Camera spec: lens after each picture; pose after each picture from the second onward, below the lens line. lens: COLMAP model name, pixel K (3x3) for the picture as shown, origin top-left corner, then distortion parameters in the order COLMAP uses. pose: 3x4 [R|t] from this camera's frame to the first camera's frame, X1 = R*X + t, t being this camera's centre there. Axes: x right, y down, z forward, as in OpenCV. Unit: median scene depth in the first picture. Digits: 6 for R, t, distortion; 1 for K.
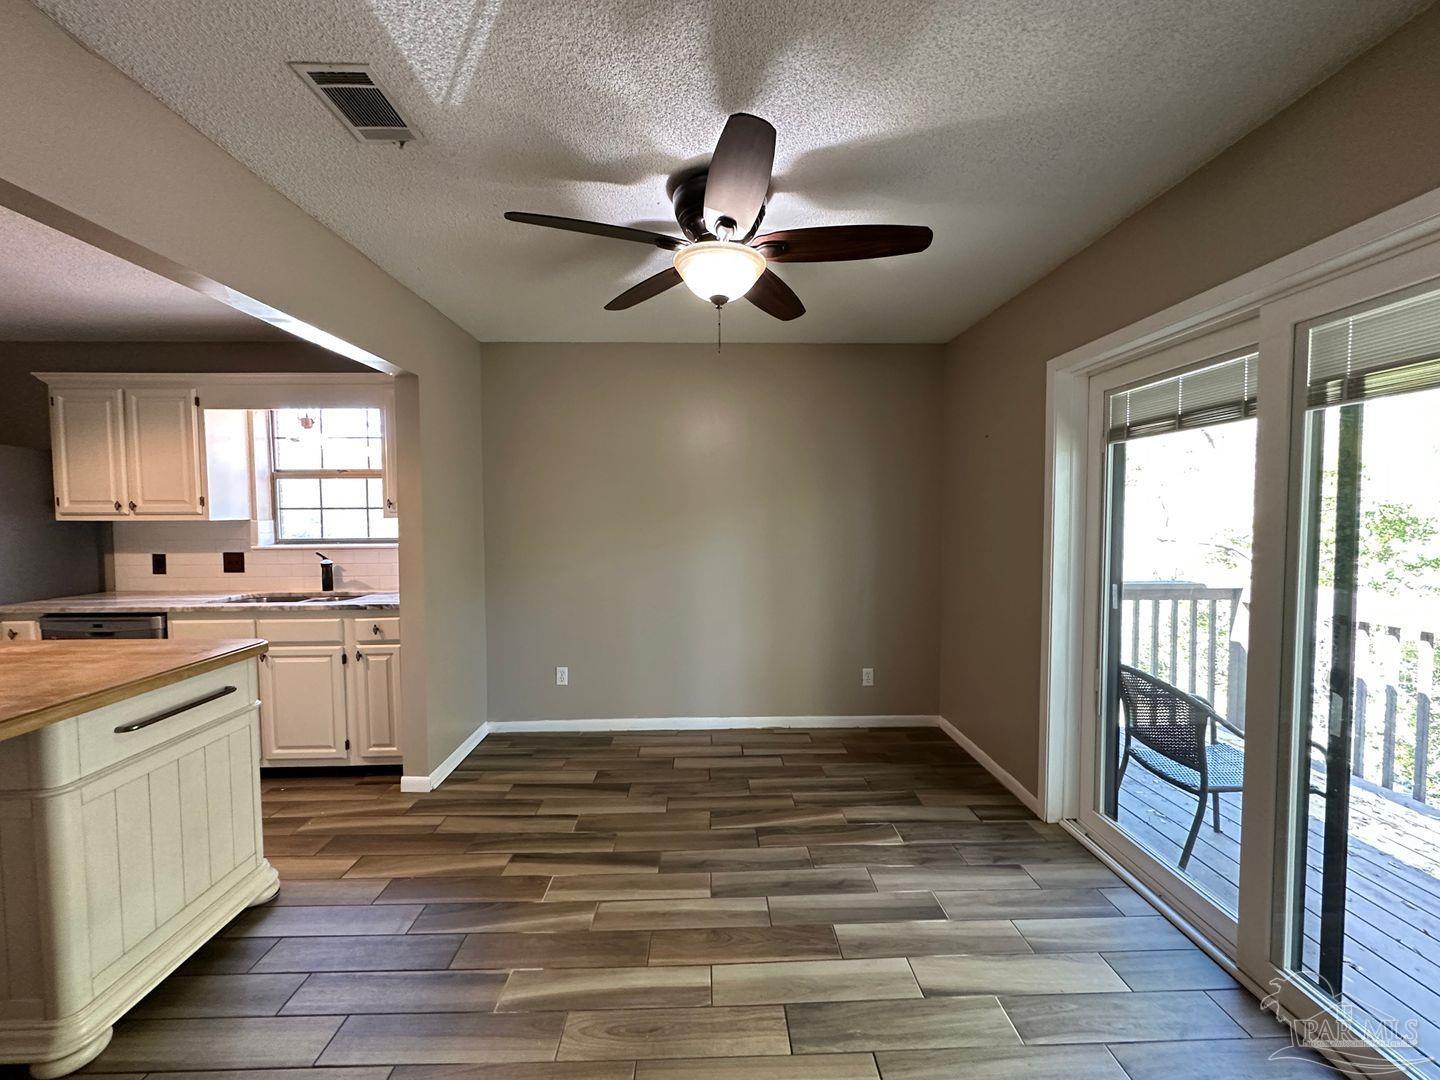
lens RADIAL K [[573.5, 0, 719.9], [0, 573.5, 538.0], [0, 0, 1]] dist [-0.002641, 0.000292]
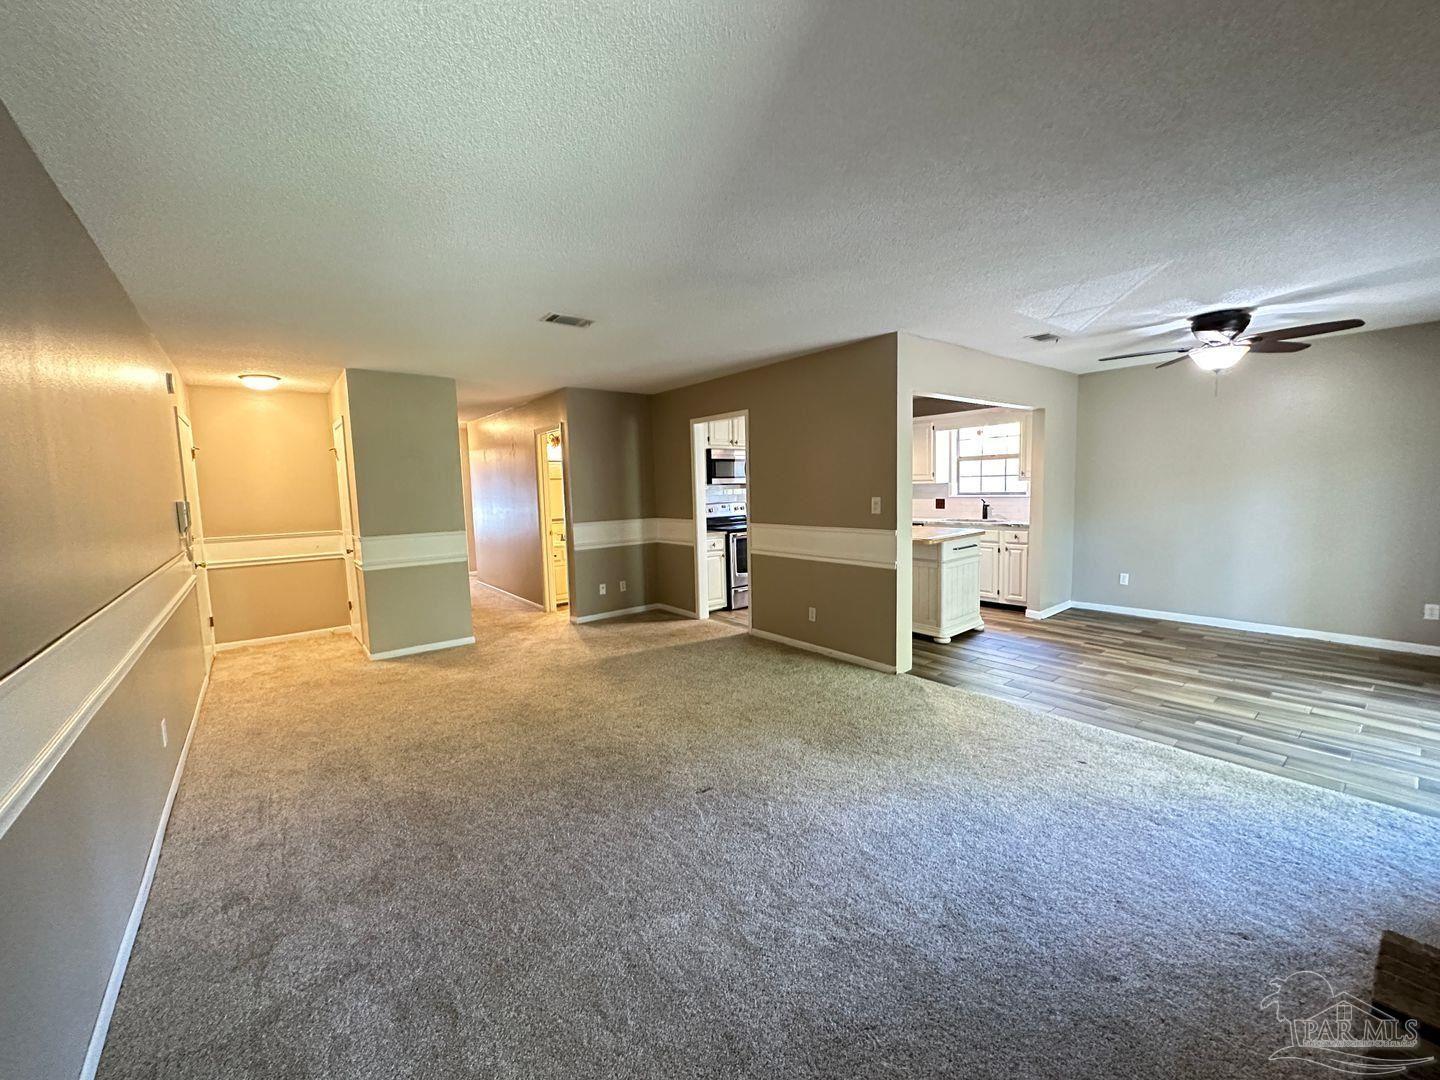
lens RADIAL K [[573.5, 0, 719.9], [0, 573.5, 538.0], [0, 0, 1]] dist [-0.002641, 0.000292]
pose [[0.604766, 0.063324, -0.793882, 0.339201], [-0.008083, 0.997271, 0.073390, 0.023022], [0.796362, -0.037966, 0.603627, -0.955845]]
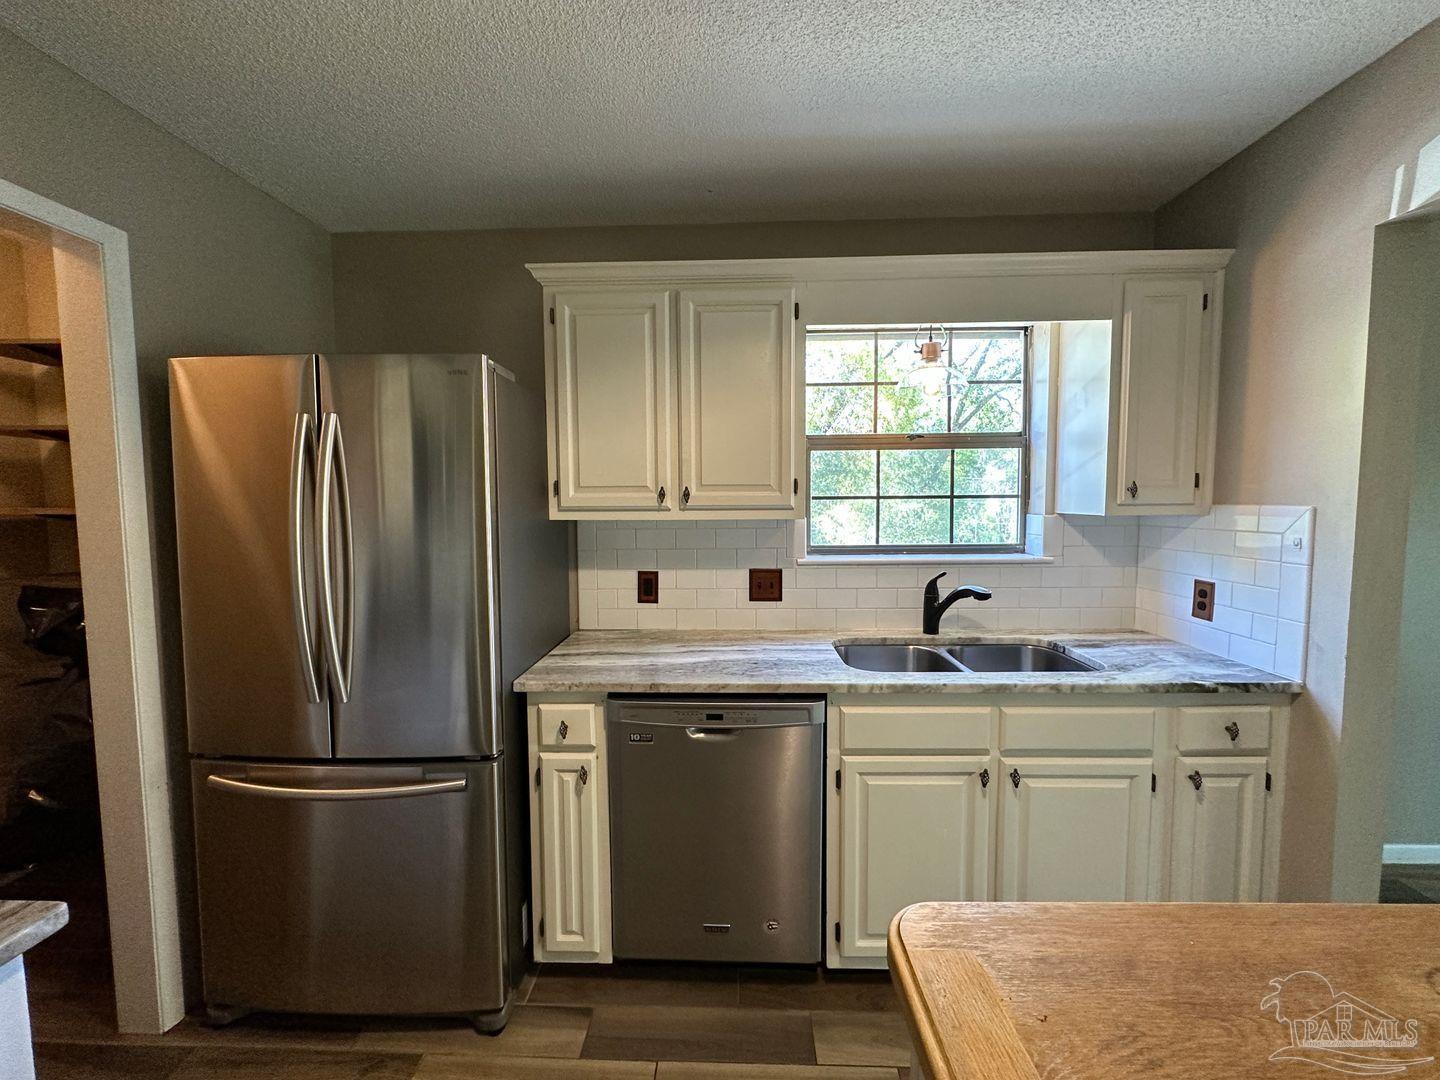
lens RADIAL K [[573.5, 0, 719.9], [0, 573.5, 538.0], [0, 0, 1]] dist [-0.002641, 0.000292]
pose [[0.998011, 0.001217, -0.063027, -0.951355], [0.000669, 0.999553, 0.029880, -0.029556], [0.063035, -0.029863, 0.997564, 0.418403]]
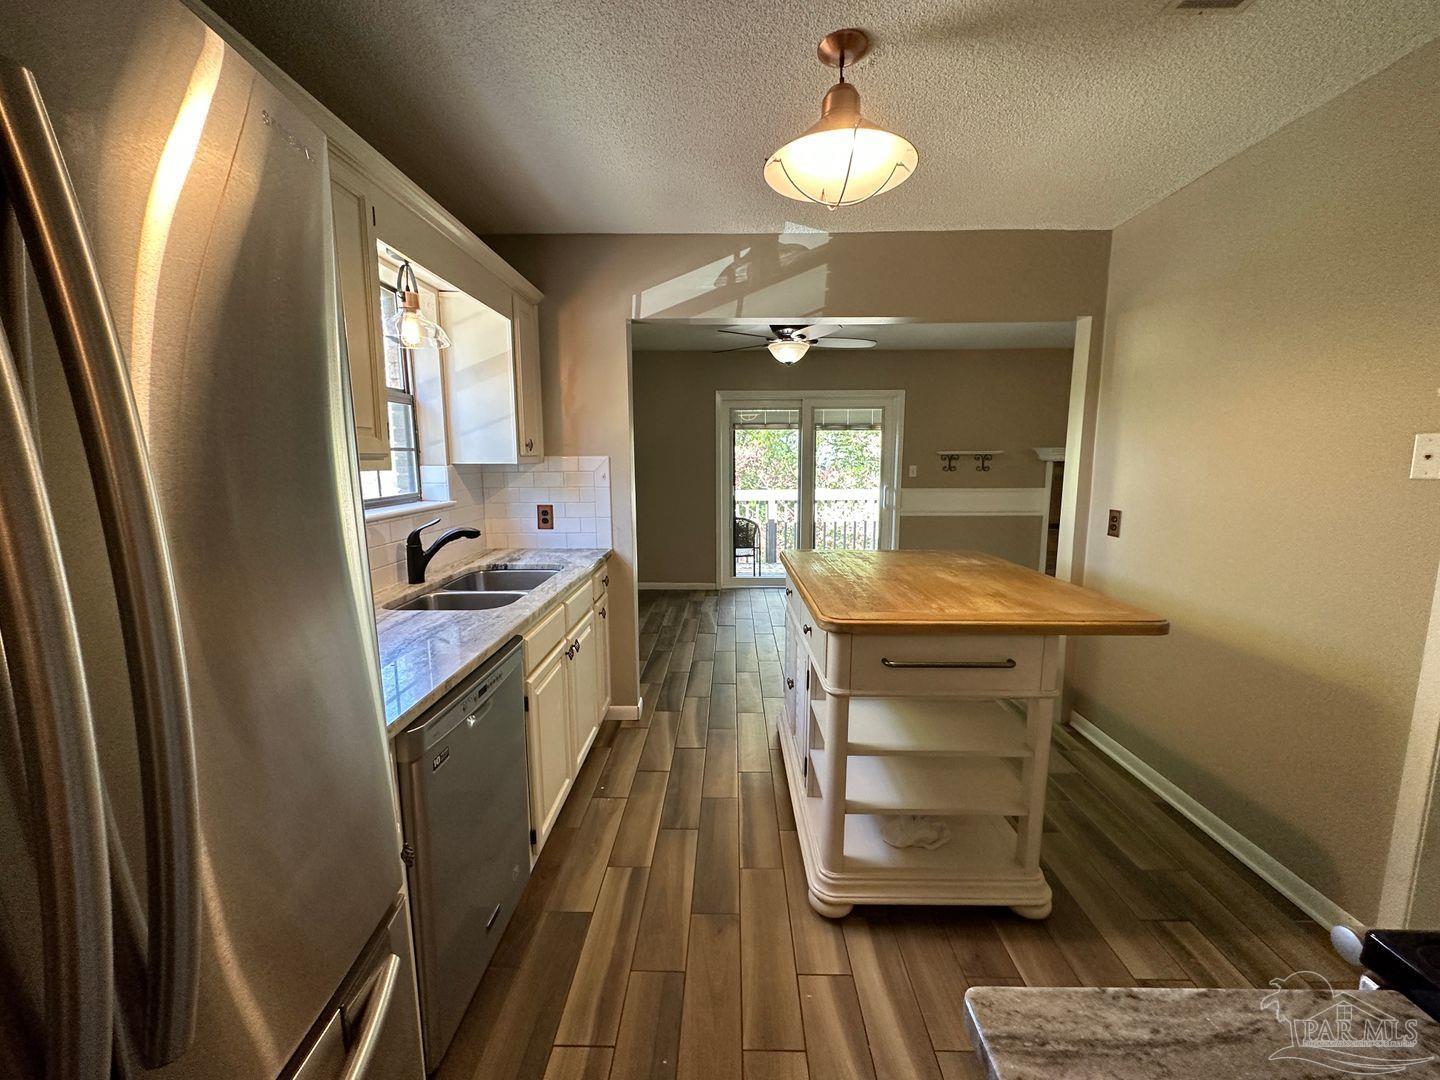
lens RADIAL K [[573.5, 0, 719.9], [0, 573.5, 538.0], [0, 0, 1]] dist [-0.002641, 0.000292]
pose [[0.045758, -0.137410, 0.989457, -1.390401], [0.042880, 0.989851, 0.135482, -0.028198], [-0.998032, 0.036229, 0.051186, 0.694830]]
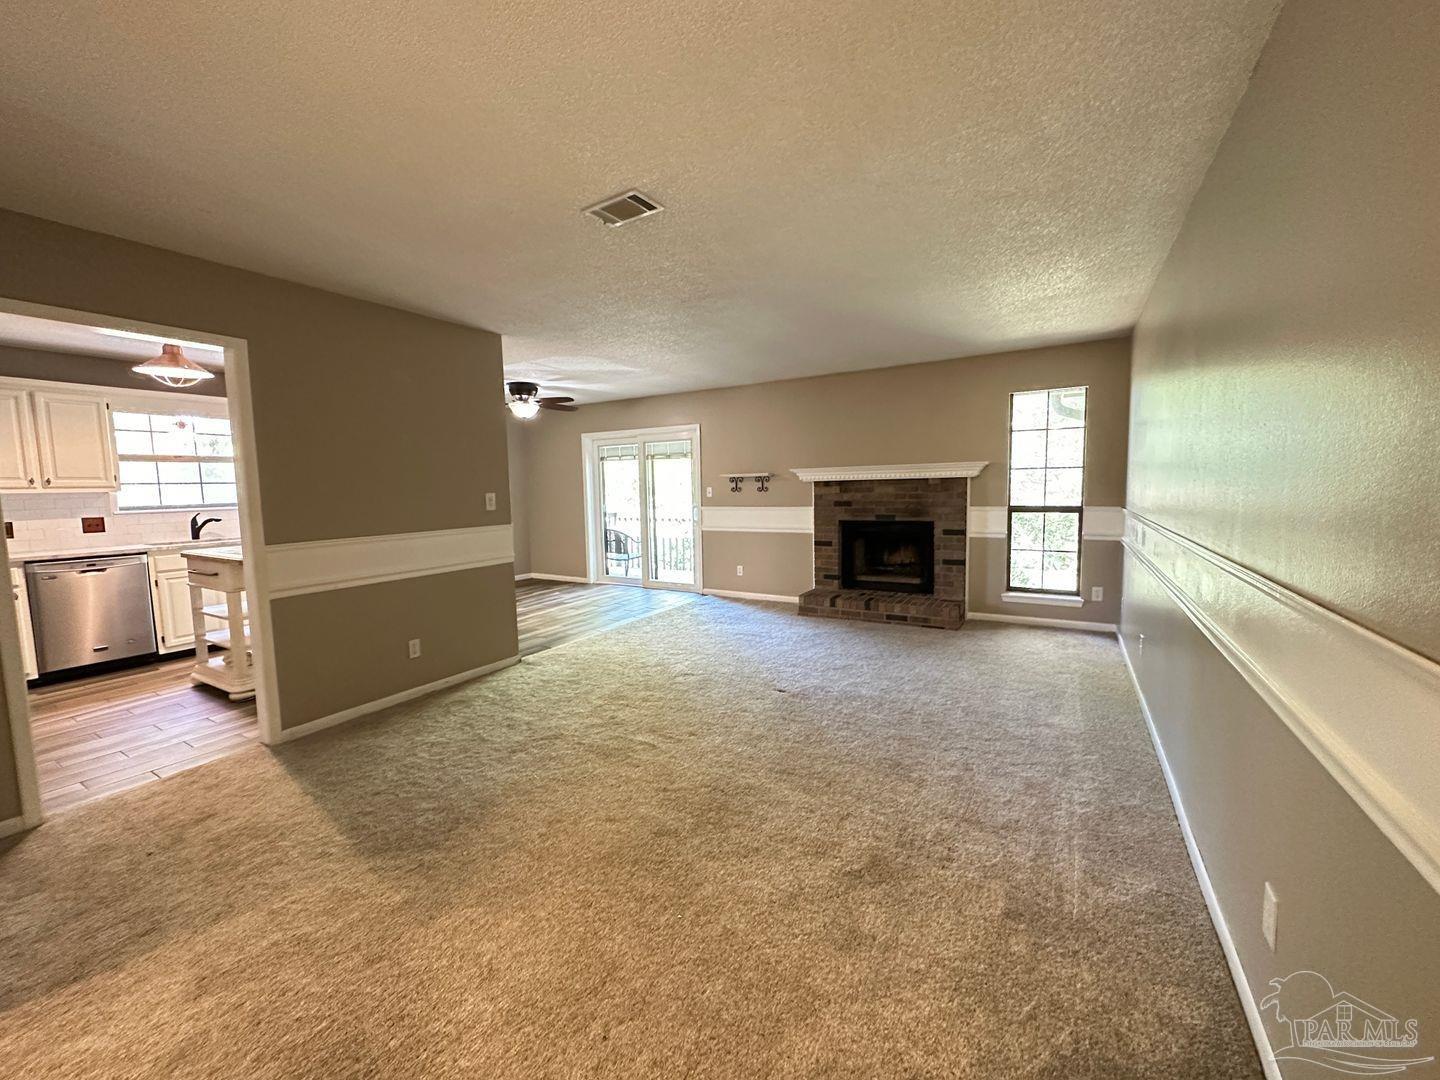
lens RADIAL K [[573.5, 0, 719.9], [0, 573.5, 538.0], [0, 0, 1]] dist [-0.002641, 0.000292]
pose [[0.534897, -0.084310, 0.840701, -1.311005], [0.051051, 0.996416, 0.067445, 0.063071], [-0.843374, 0.006843, 0.537284, -1.003206]]
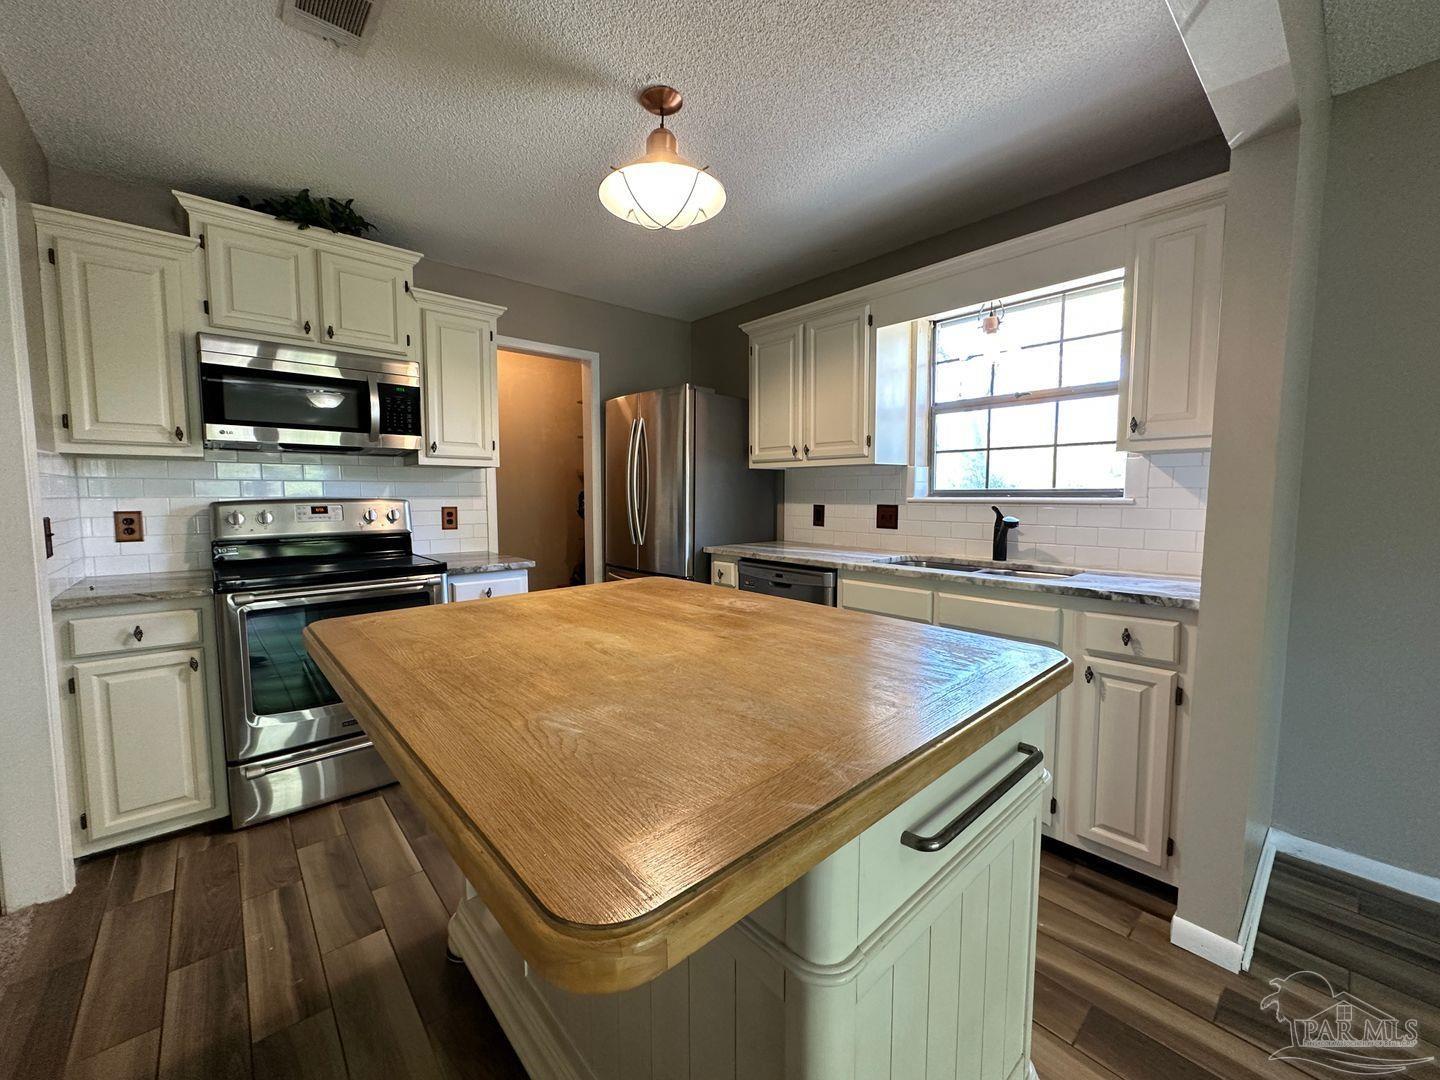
lens RADIAL K [[573.5, 0, 719.9], [0, 573.5, 538.0], [0, 0, 1]] dist [-0.002641, 0.000292]
pose [[0.642648, 0.065920, -0.763320, -0.395317], [-0.033759, 0.997760, 0.057744, 0.037352], [0.765417, -0.011340, 0.643434, 0.290954]]
